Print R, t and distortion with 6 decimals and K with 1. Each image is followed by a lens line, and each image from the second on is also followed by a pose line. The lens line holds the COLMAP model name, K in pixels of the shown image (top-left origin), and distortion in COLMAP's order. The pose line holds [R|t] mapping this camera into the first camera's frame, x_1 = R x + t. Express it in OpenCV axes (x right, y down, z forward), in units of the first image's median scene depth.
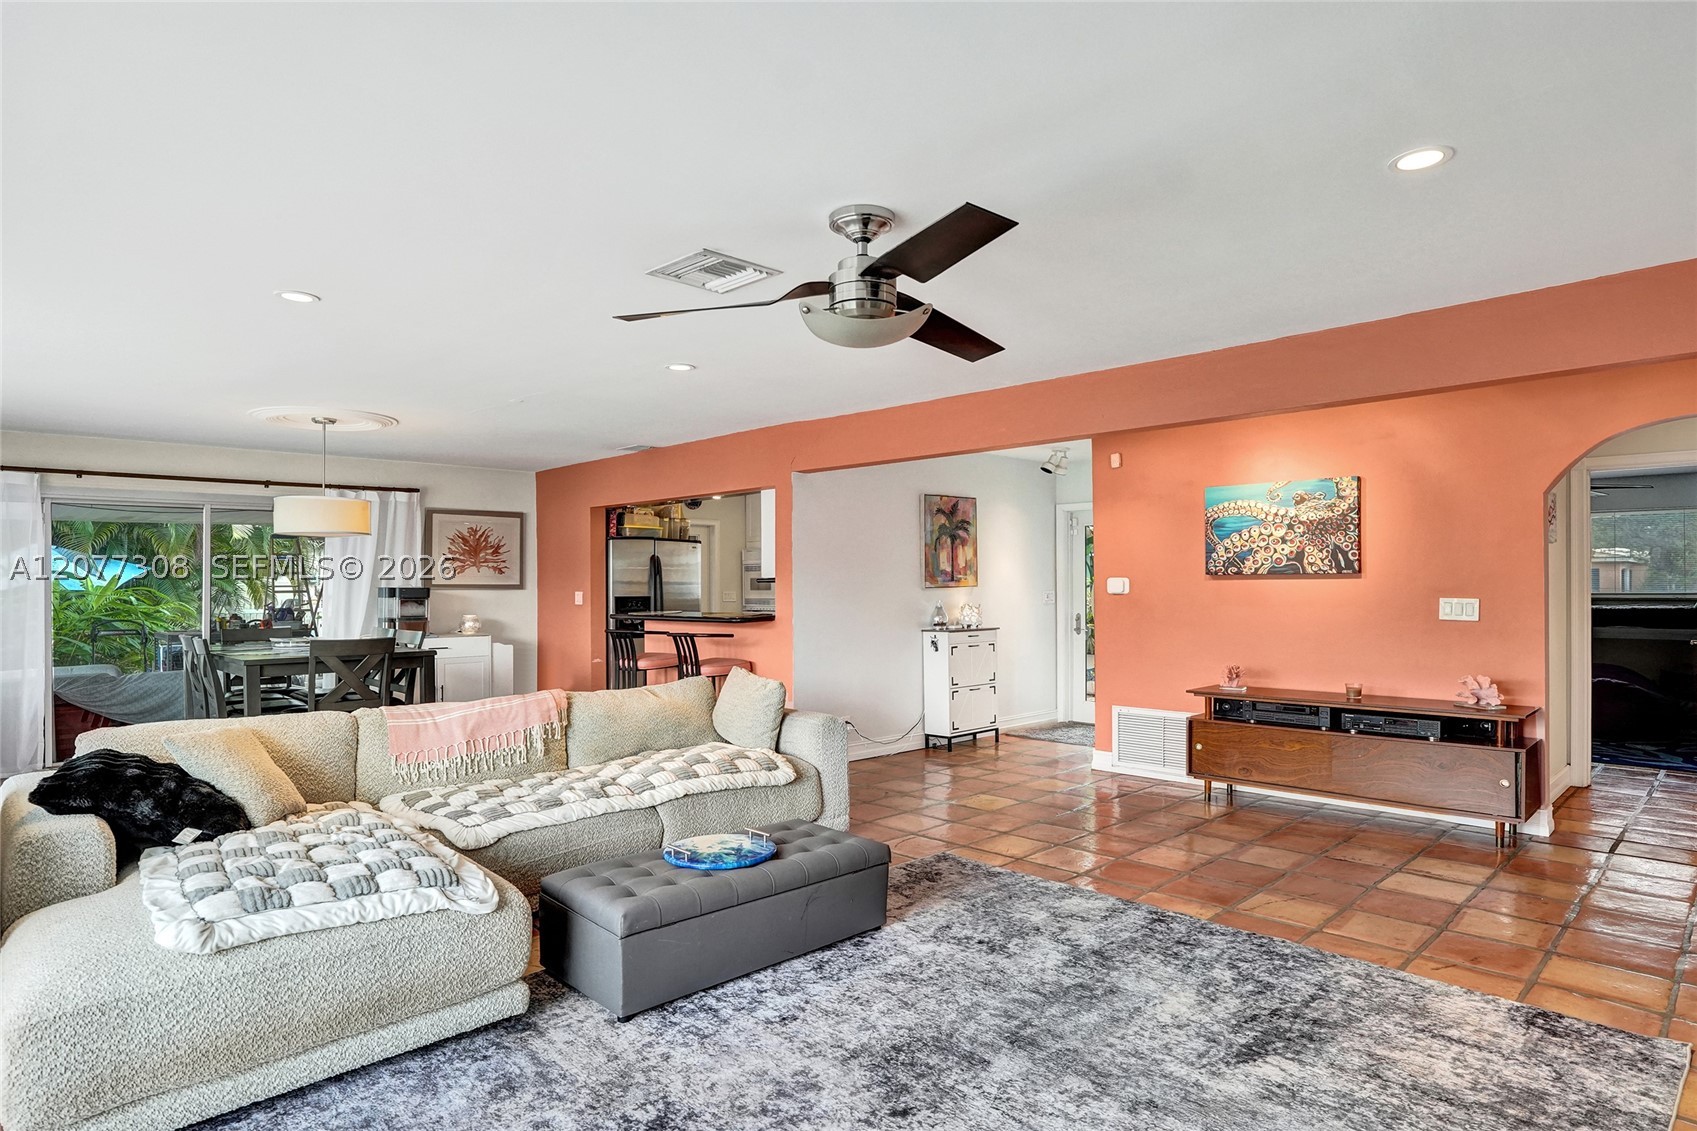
lens RADIAL K [[929.8, 0, 864.0], [0, 929.8, 562.5], [0, 0, 1]] dist [-0.052856, 0.024815]
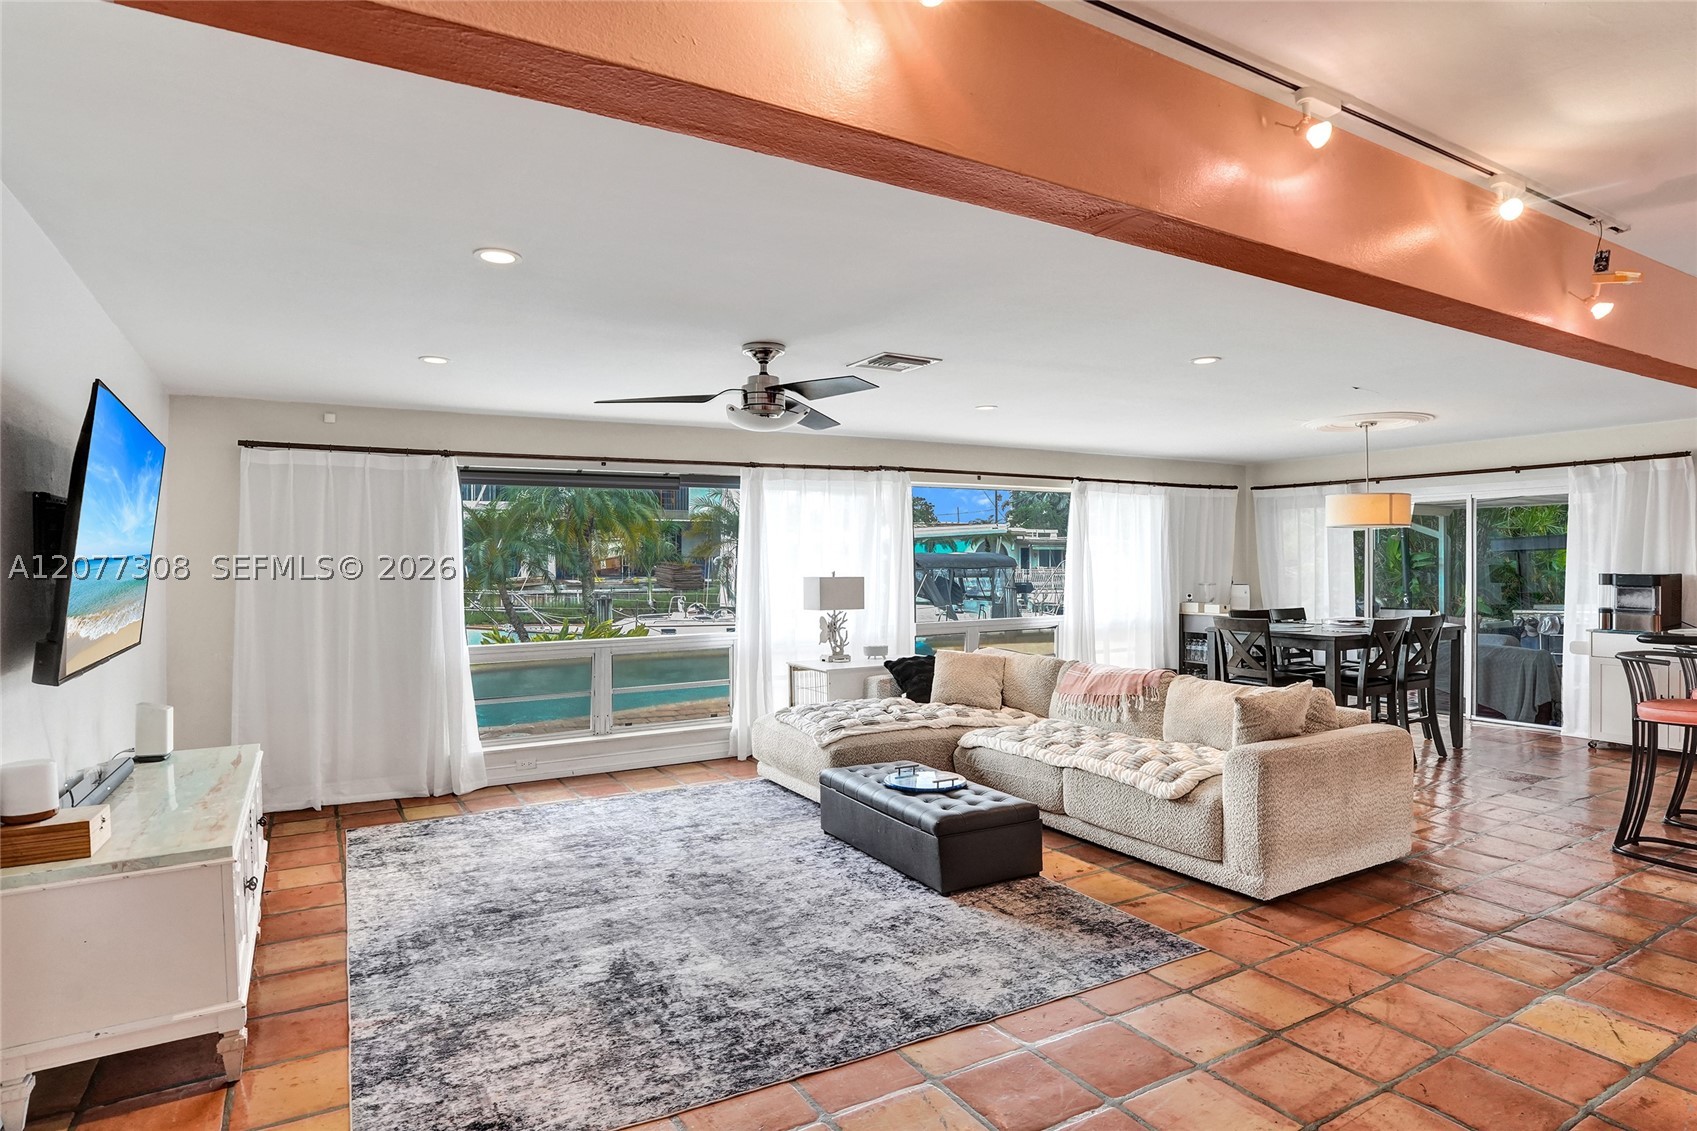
lens RADIAL K [[929.8, 0, 864.0], [0, 929.8, 562.5], [0, 0, 1]] dist [-0.052856, 0.024815]
pose [[-0.230931, 0.014054, -0.972869, 1.436378], [0.029622, 0.999534, 0.007407, -0.030857], [0.972519, -0.027108, -0.231240, 1.486795]]
